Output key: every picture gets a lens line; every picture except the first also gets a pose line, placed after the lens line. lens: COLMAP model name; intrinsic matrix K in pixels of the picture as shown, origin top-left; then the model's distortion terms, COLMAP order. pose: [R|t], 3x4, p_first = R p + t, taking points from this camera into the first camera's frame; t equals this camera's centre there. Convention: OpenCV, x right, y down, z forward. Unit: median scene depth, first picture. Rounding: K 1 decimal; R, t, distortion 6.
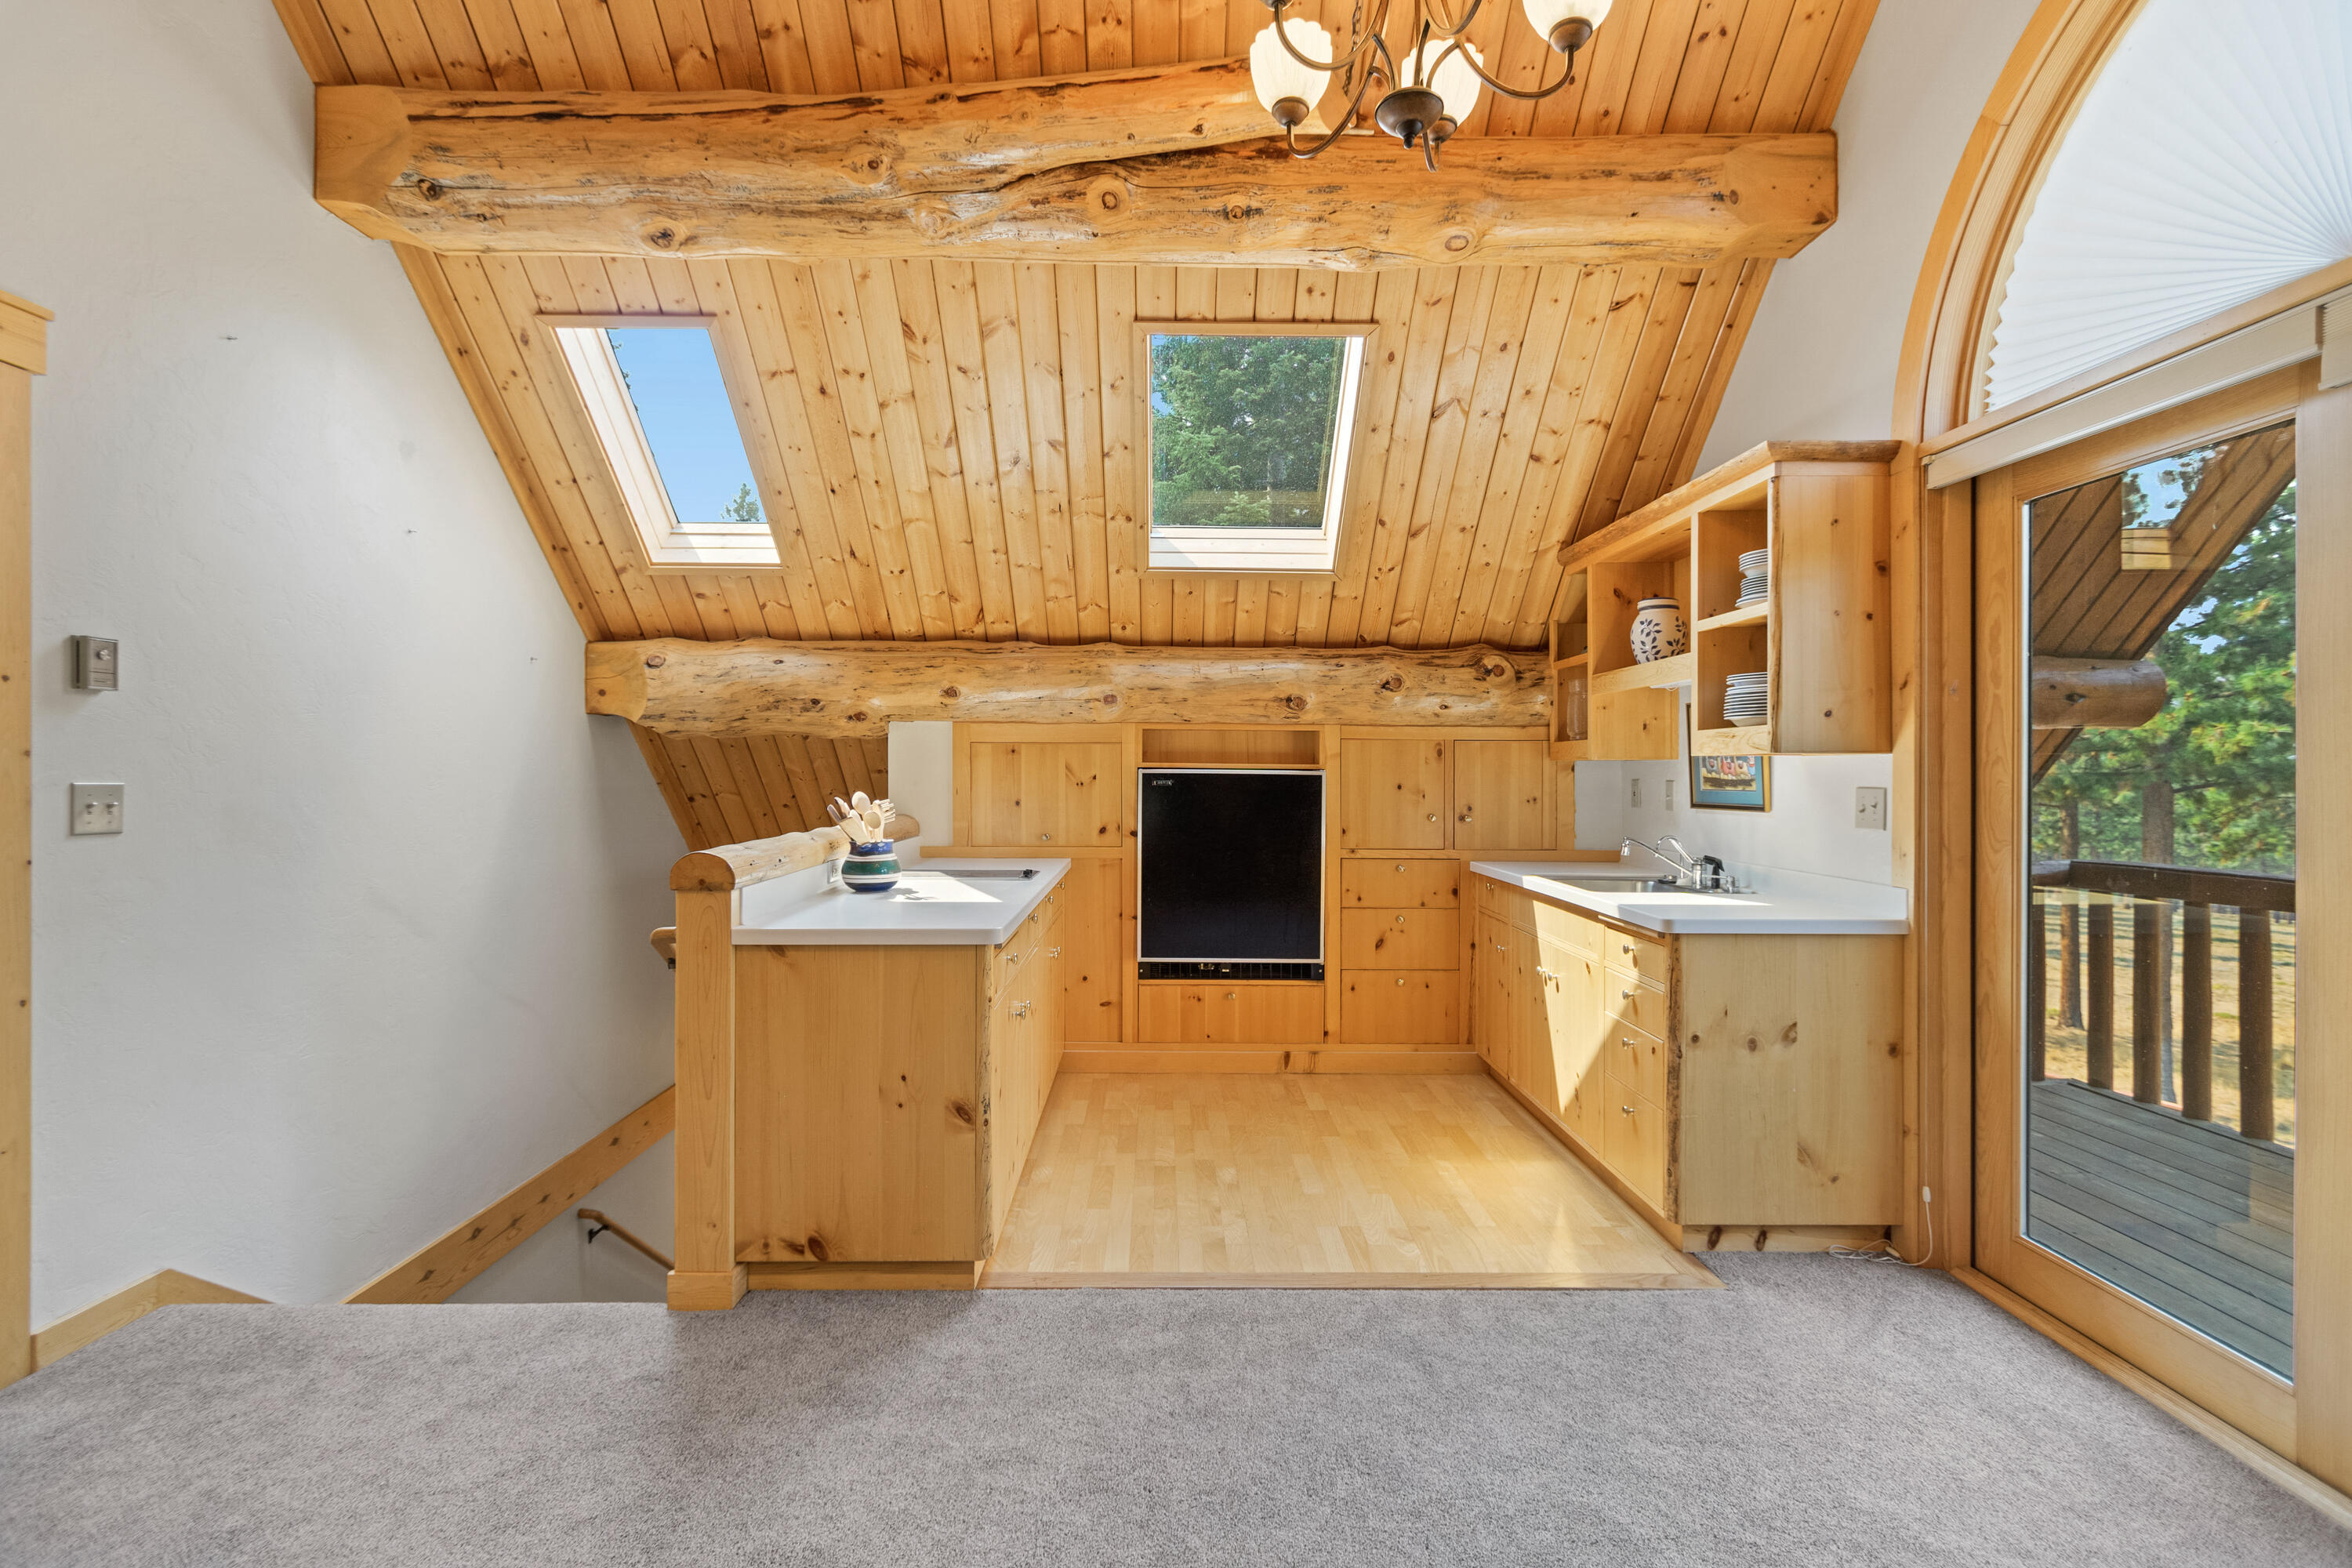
lens RADIAL K [[1073.0, 0, 1165.3], [0, 1073.0, 790.8], [0, 0, 1]] dist [0.001085, -0.000685]
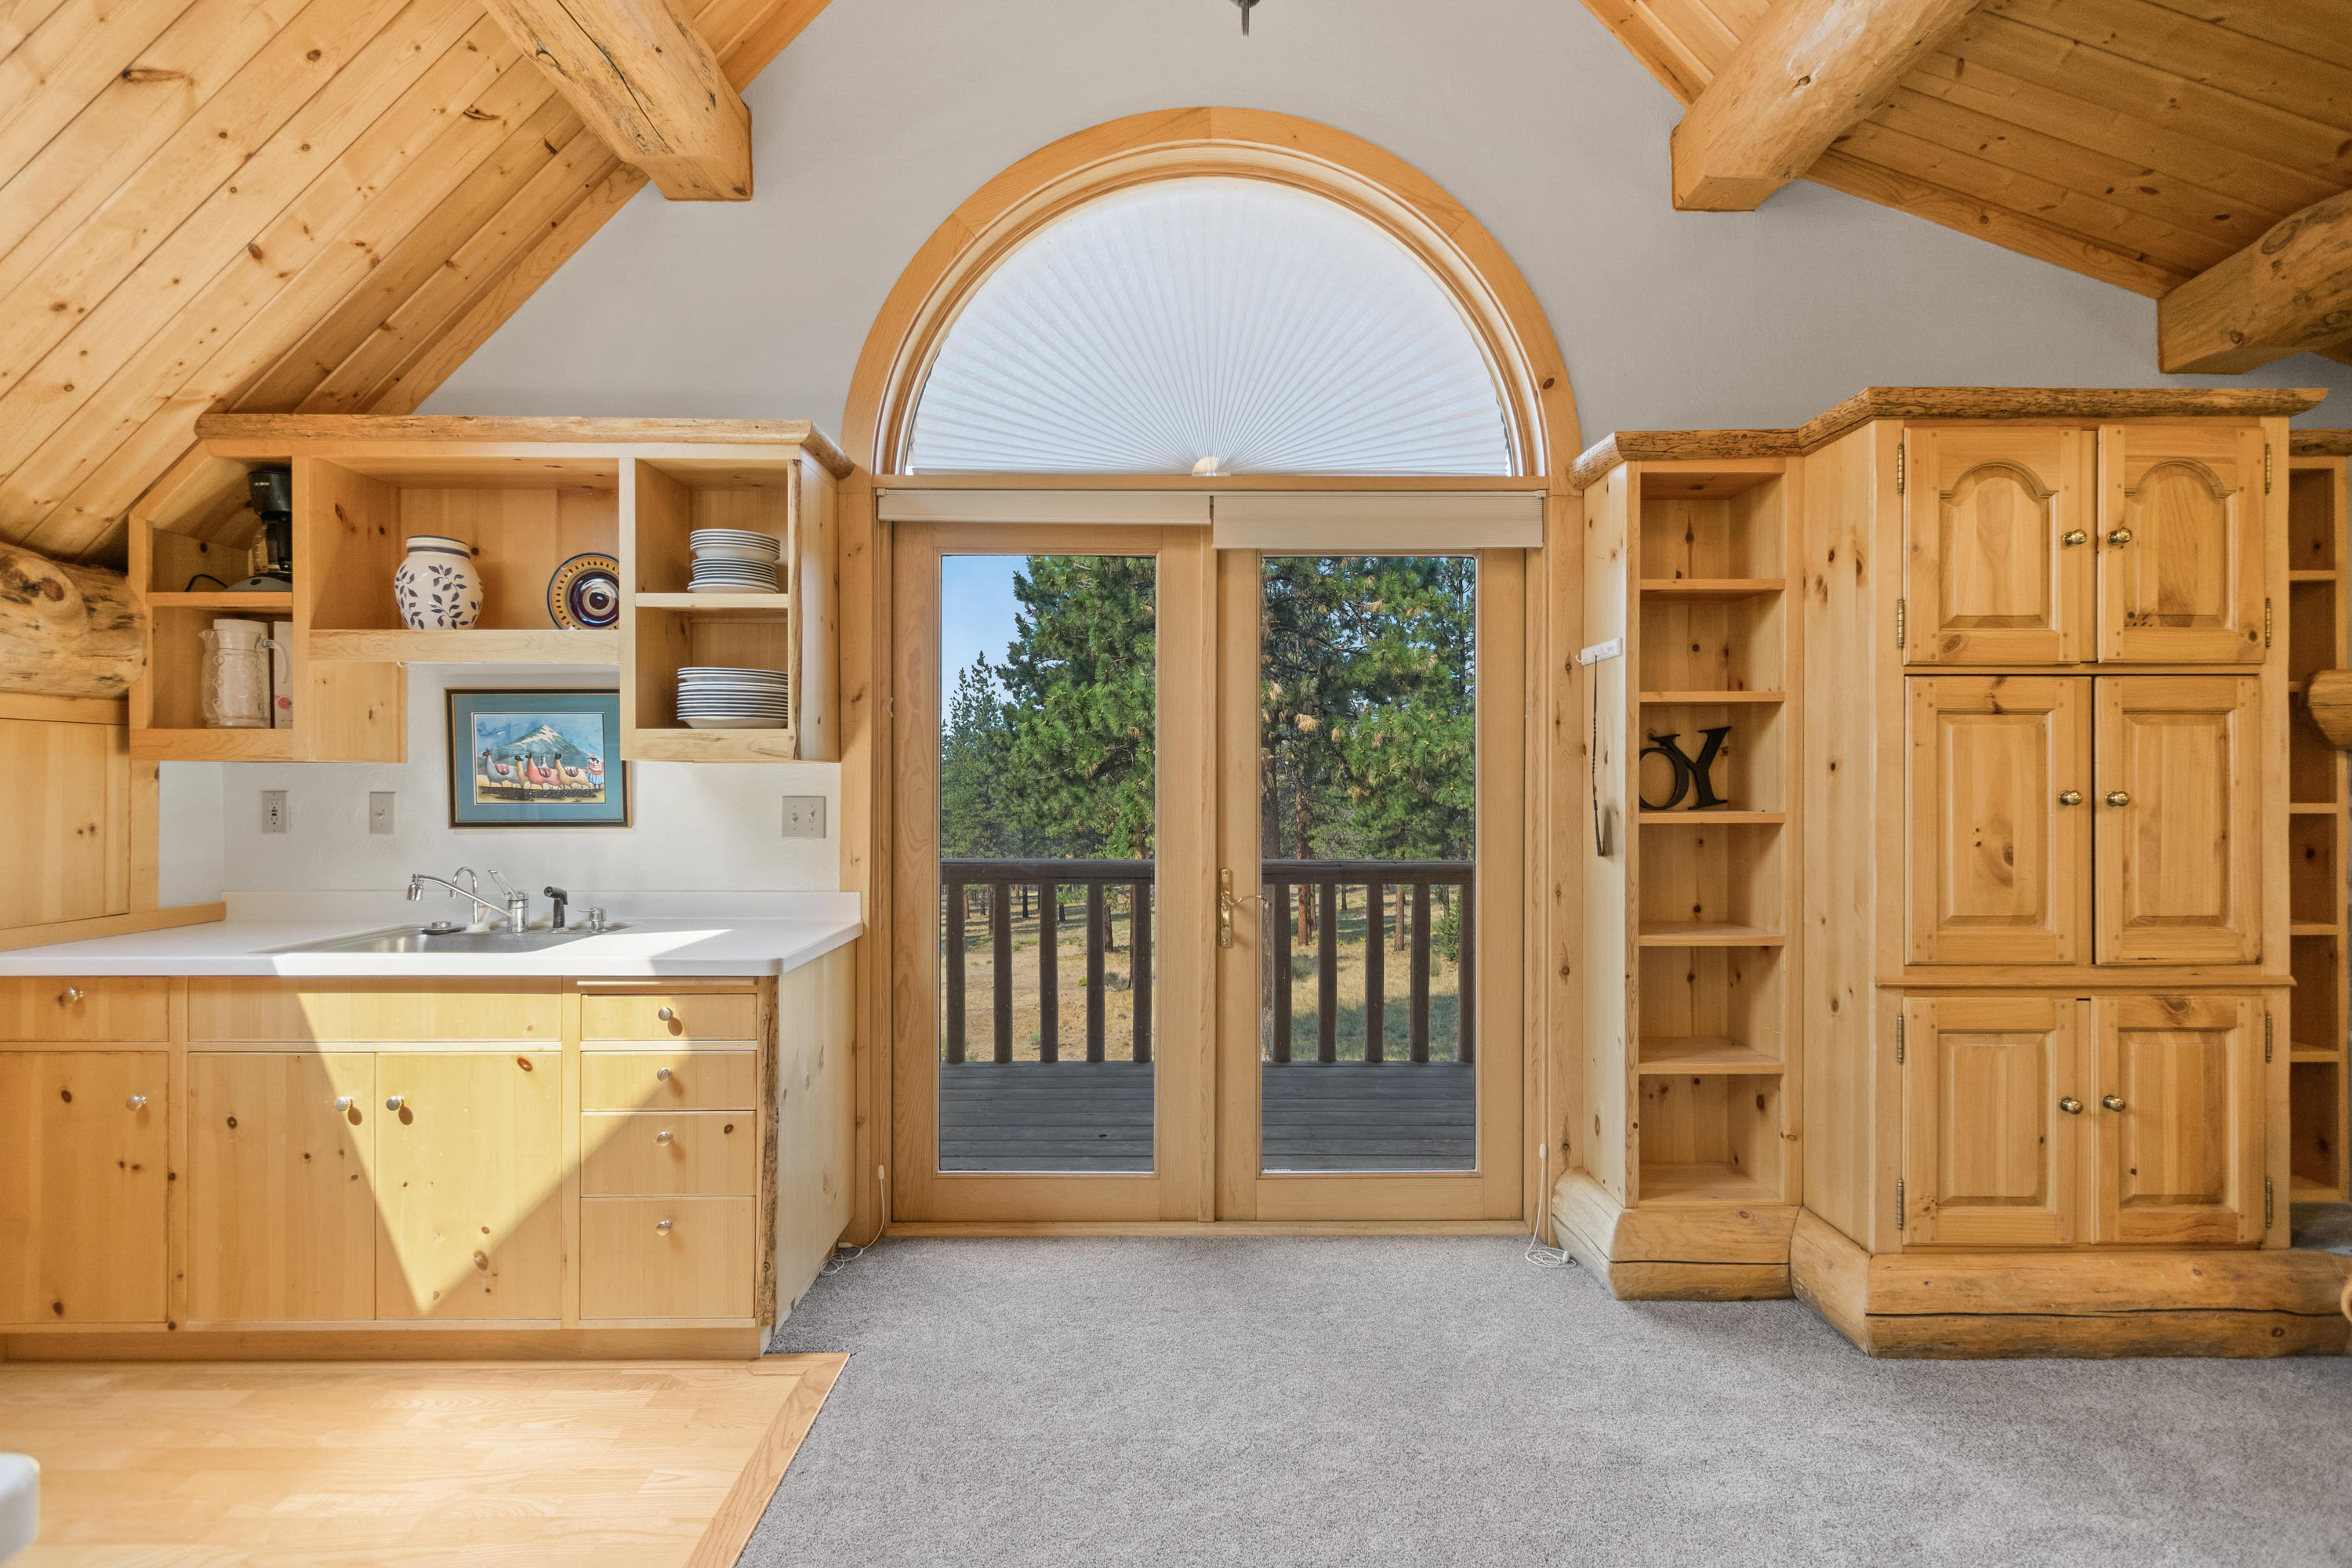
lens RADIAL K [[1073.0, 0, 1165.3], [0, 1073.0, 790.8], [0, 0, 1]] dist [0.001085, -0.000685]
pose [[-0.015347, -0.009904, 0.999833, -0.281094], [0.015051, 0.999835, 0.010135, -0.010917], [-0.999769, 0.015204, -0.015195, 0.551695]]
